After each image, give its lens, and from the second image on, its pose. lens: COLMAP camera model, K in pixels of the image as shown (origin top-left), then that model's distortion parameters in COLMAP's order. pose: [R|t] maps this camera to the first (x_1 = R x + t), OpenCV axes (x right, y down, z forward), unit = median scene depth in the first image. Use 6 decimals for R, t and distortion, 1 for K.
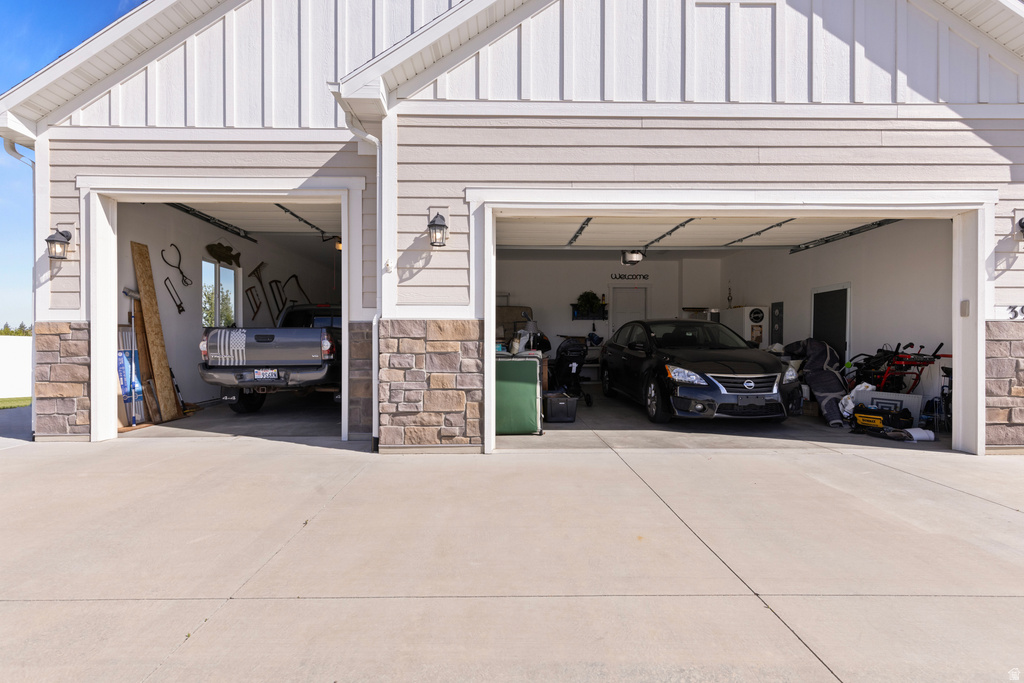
lens RADIAL K [[470.1, 0, 518.0], [0, 470.1, 343.3], [0, 0, 1]] dist [0.002584, -0.000054]
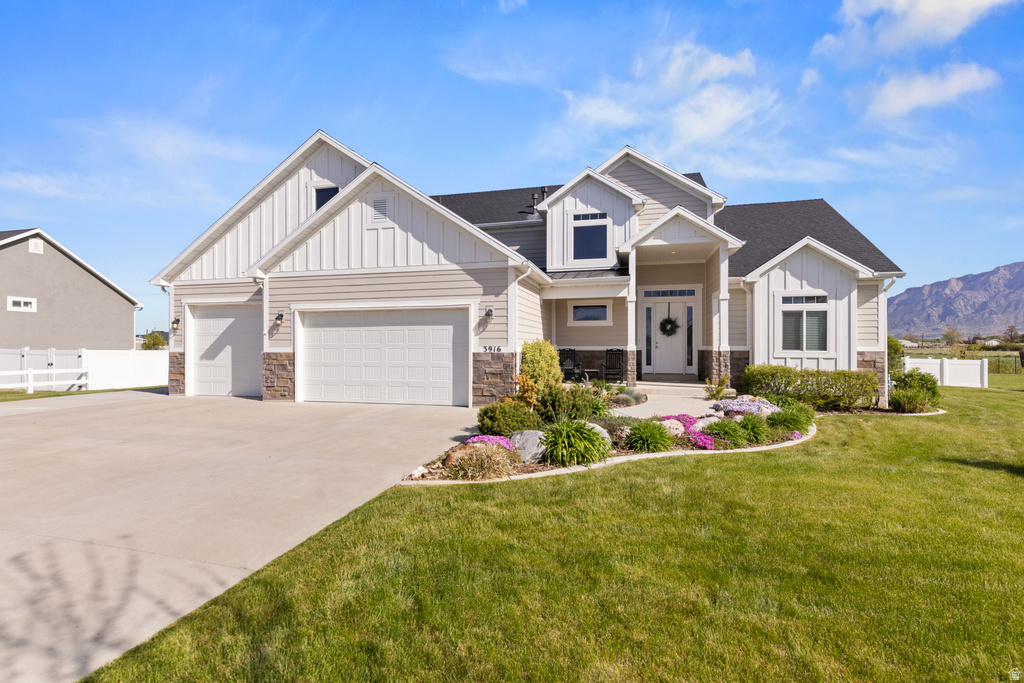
lens RADIAL K [[455.2, 0, 509.4], [0, 455.2, 336.9], [0, 0, 1]] dist [-0.000806, 0.000317]
pose [[0.968170, -0.009367, -0.250119, 1.744624], [0.006439, 0.999901, -0.012524, -0.097077], [0.250212, 0.010515, 0.968134, -1.199441]]
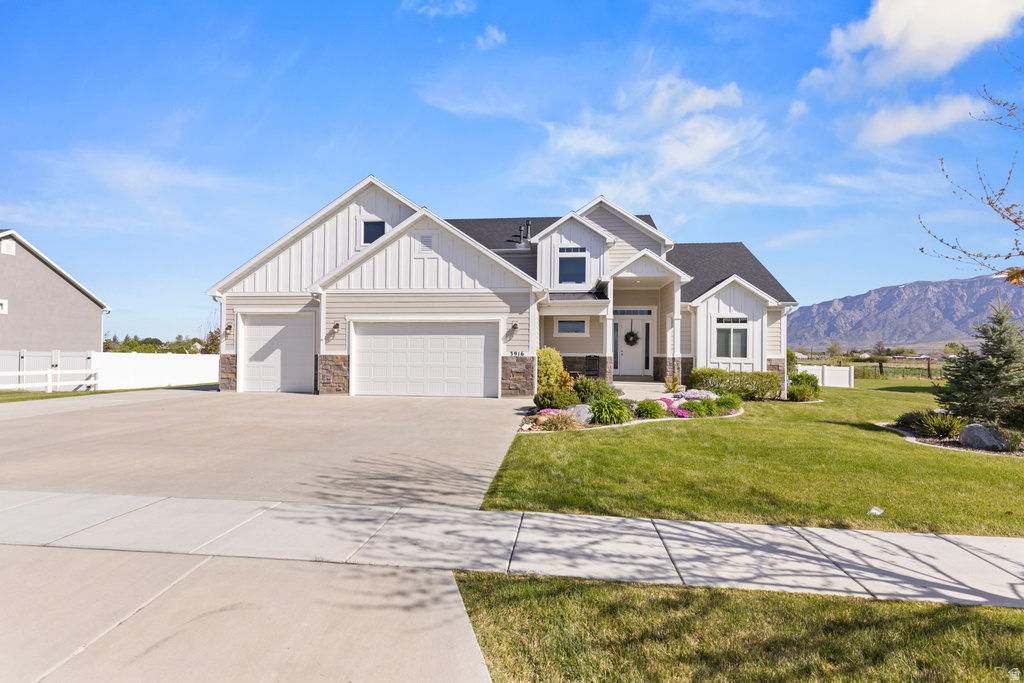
lens RADIAL K [[447.0, 0, 508.2], [0, 447.0, 339.9], [0, 0, 1]] dist [0.001281, -0.000225]
pose [[0.993763, 0.001733, -0.111503, 1.362297], [-0.004601, 0.999665, -0.025468, -0.081036], [0.111422, 0.025822, 0.993438, -1.964661]]
